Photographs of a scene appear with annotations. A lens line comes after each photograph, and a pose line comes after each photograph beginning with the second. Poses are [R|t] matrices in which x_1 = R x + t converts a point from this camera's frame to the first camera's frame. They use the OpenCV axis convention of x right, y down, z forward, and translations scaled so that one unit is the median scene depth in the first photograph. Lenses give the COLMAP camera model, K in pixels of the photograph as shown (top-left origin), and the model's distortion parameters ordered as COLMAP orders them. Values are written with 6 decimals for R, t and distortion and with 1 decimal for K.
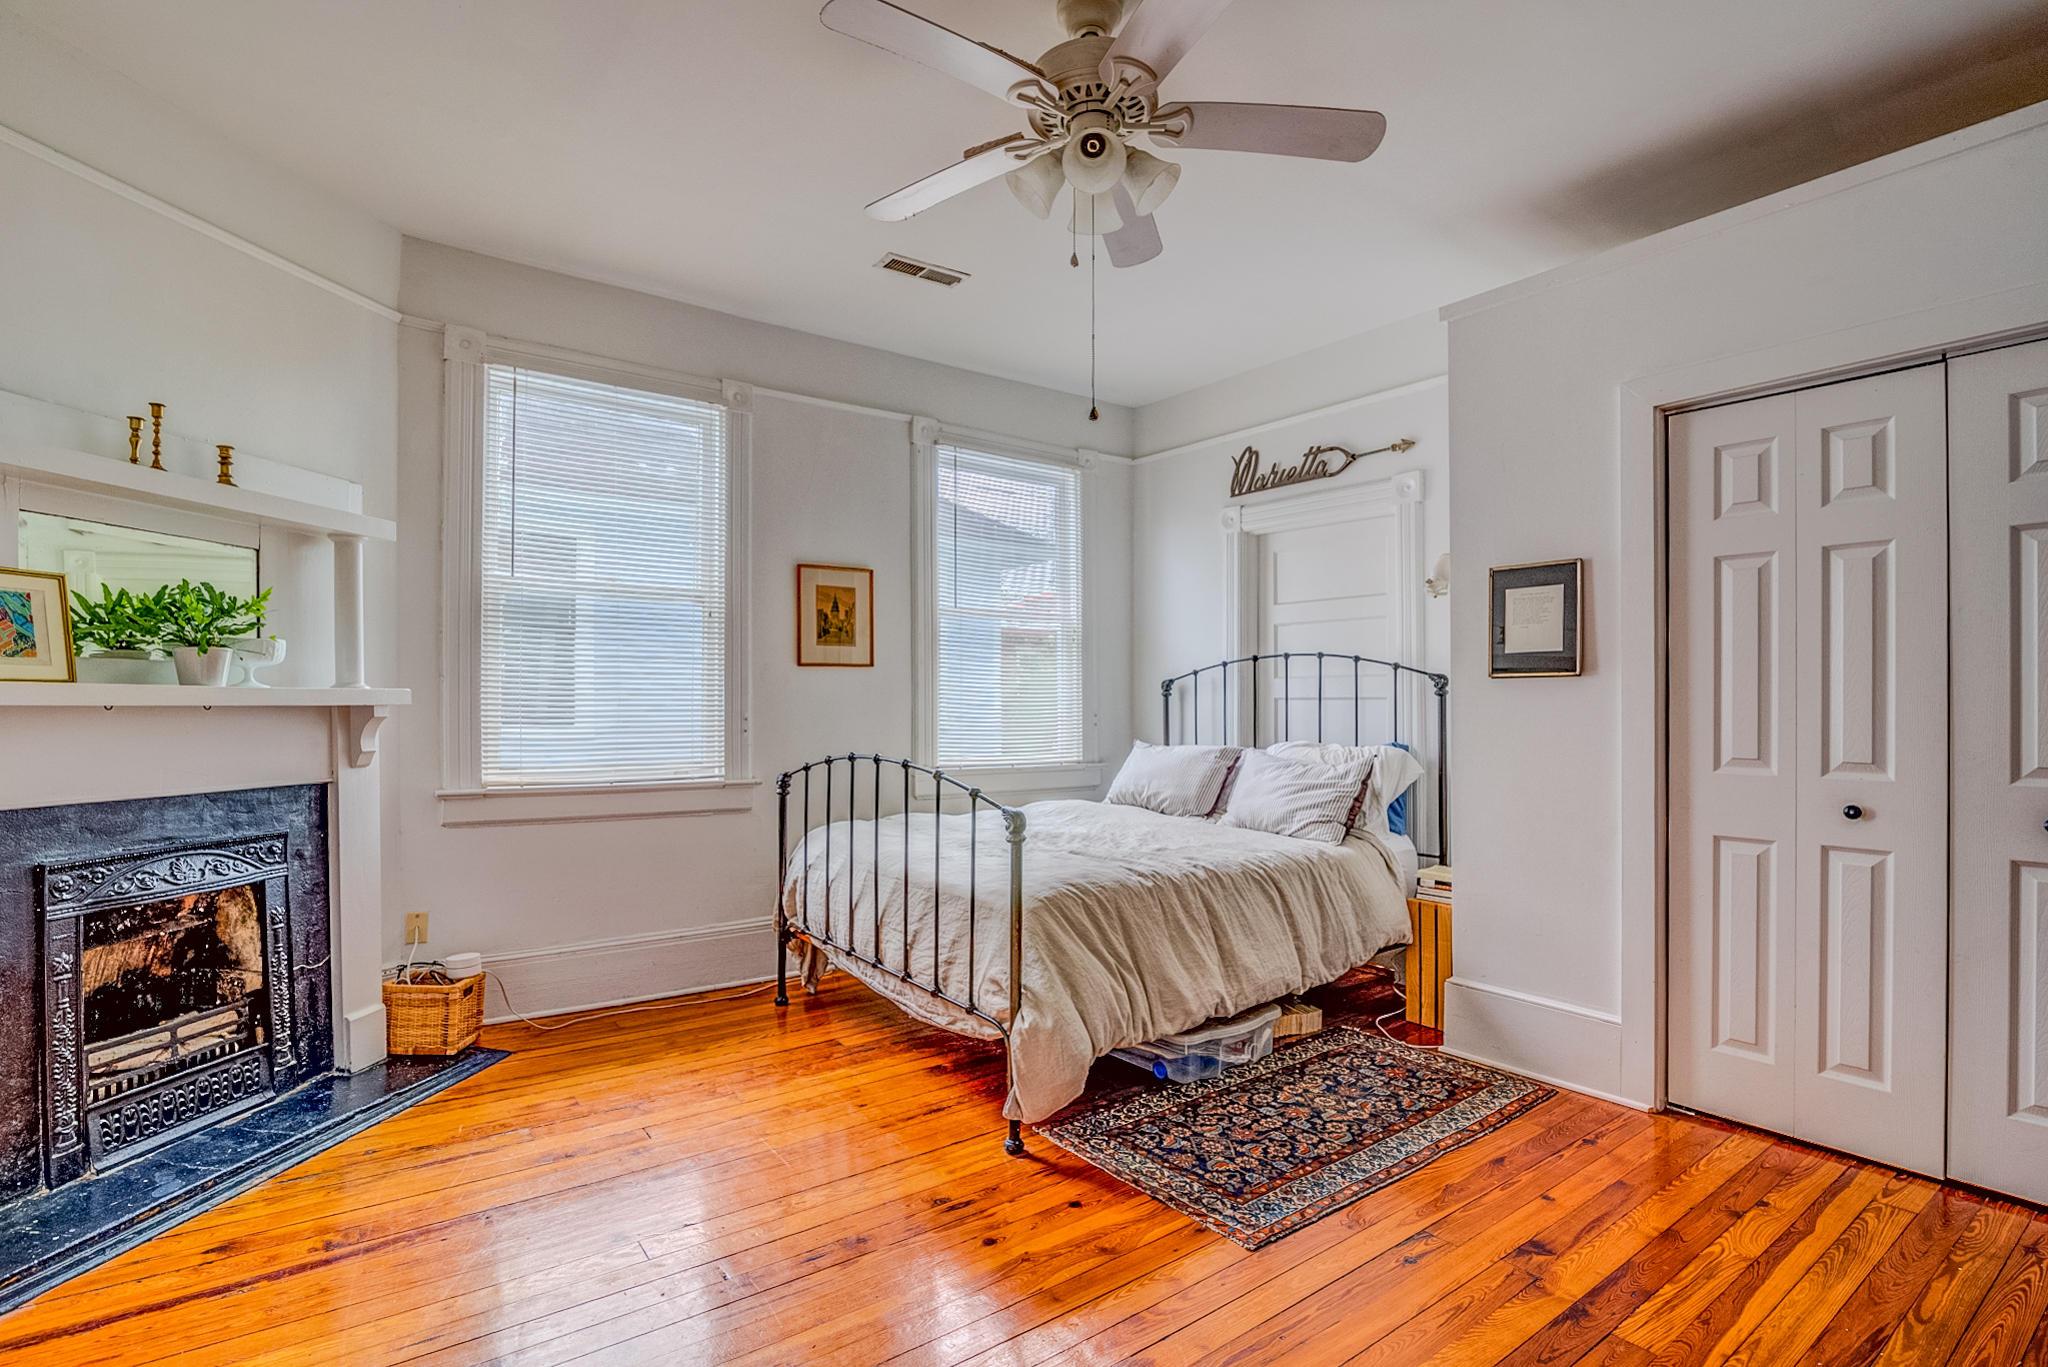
lens RADIAL K [[994.9, 0, 1024.0], [0, 994.9, 683.5], [0, 0, 1]] dist [-0.021820, -0.000263]
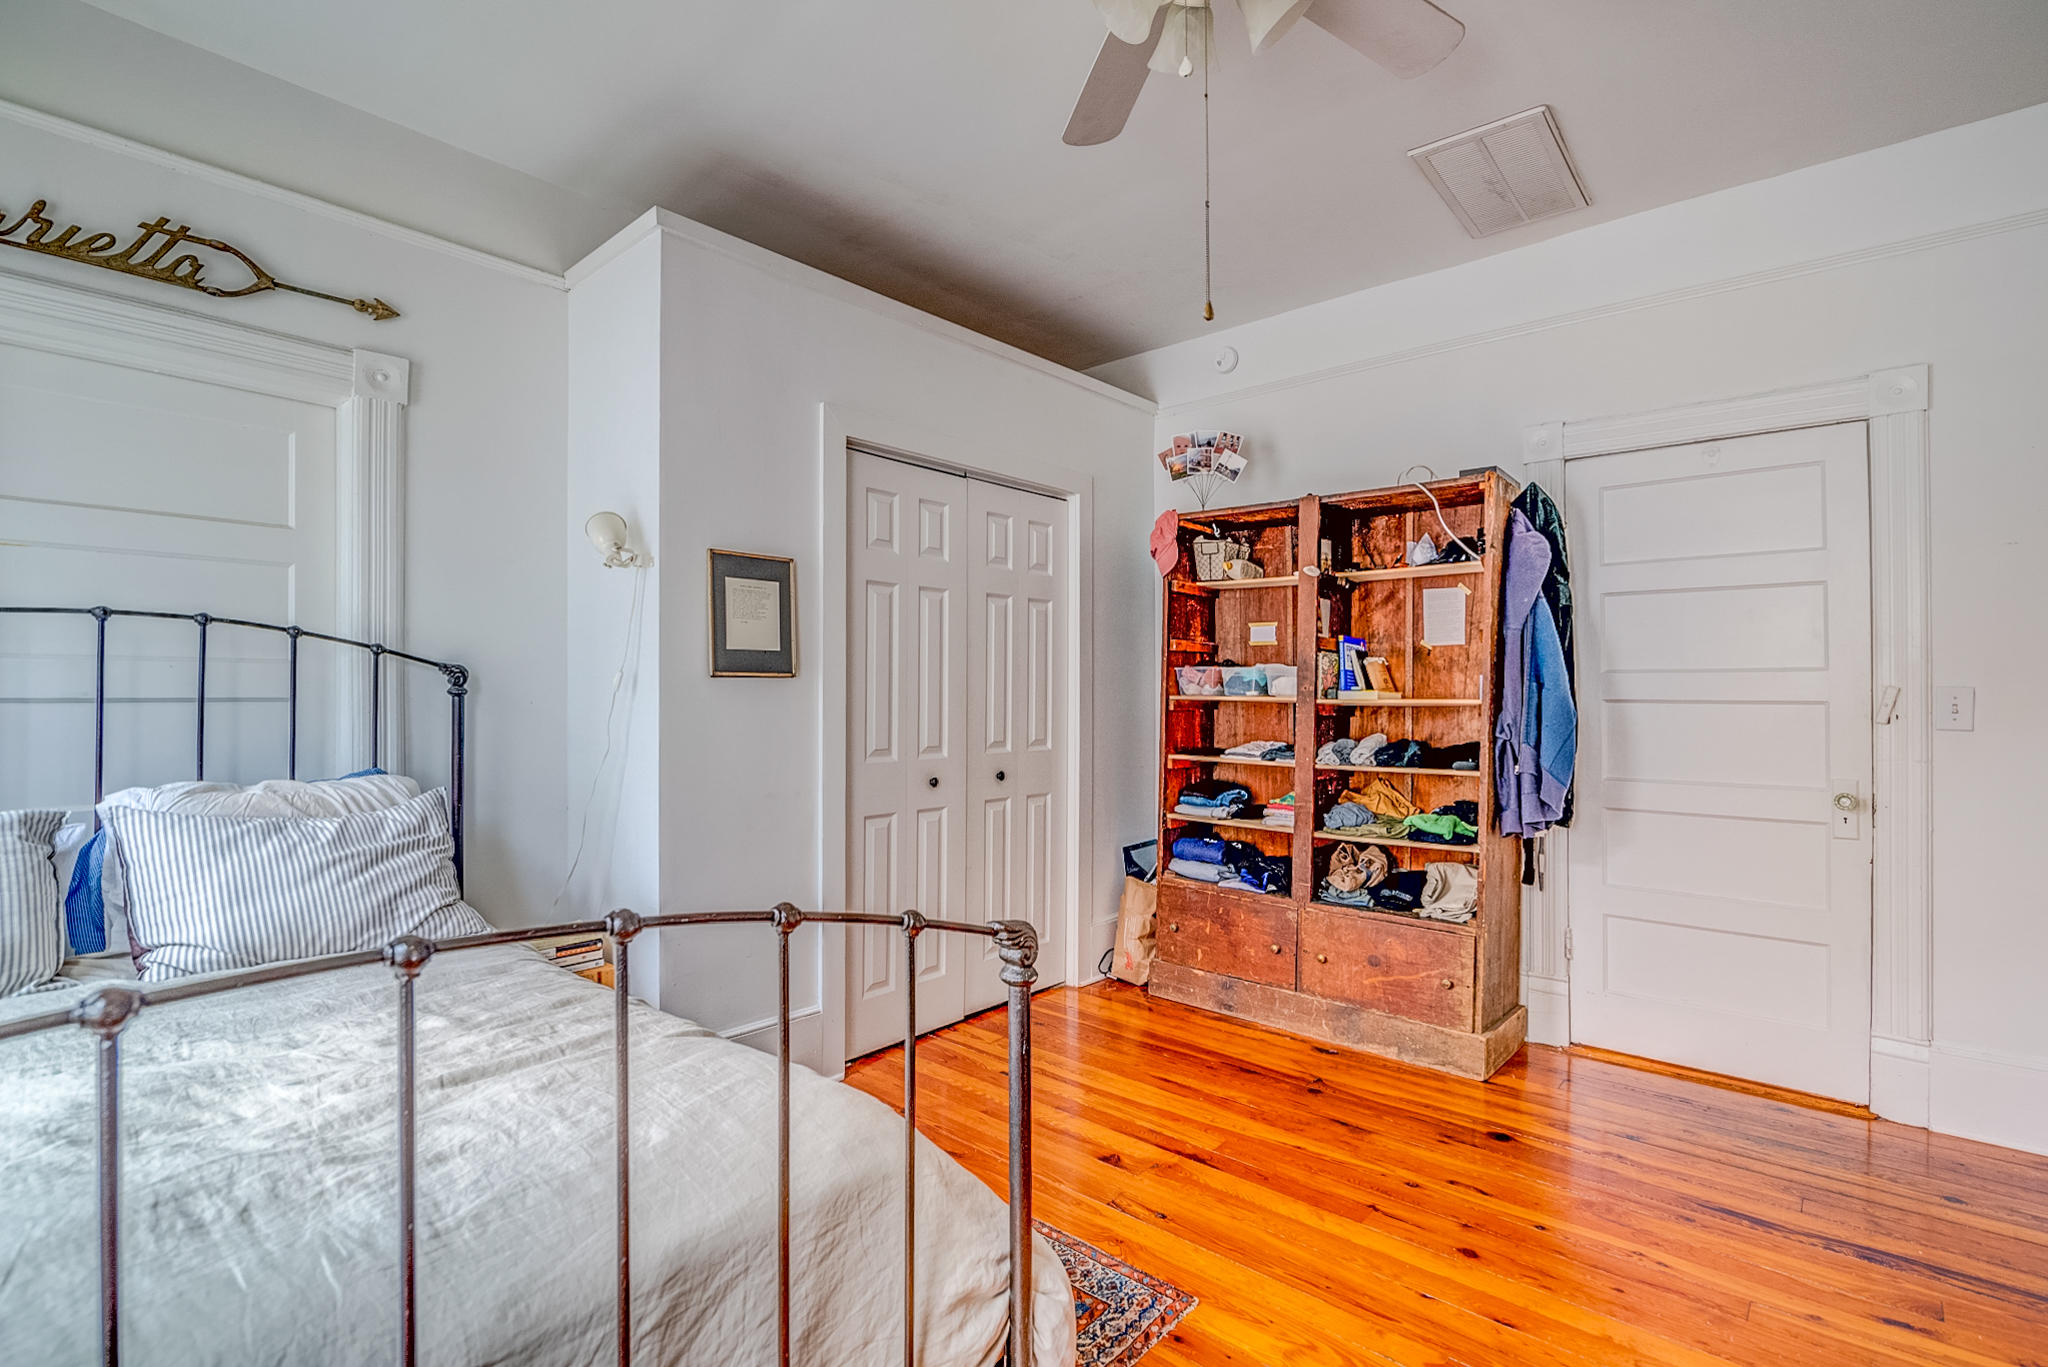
lens RADIAL K [[994.9, 0, 1024.0], [0, 994.9, 683.5], [0, 0, 1]] dist [-0.021820, -0.000263]
pose [[-0.226684, 0.013971, 0.973868, -0.442893], [-0.015377, 0.999721, -0.017921, 0.012162], [-0.973847, -0.019038, -0.226406, 0.961789]]
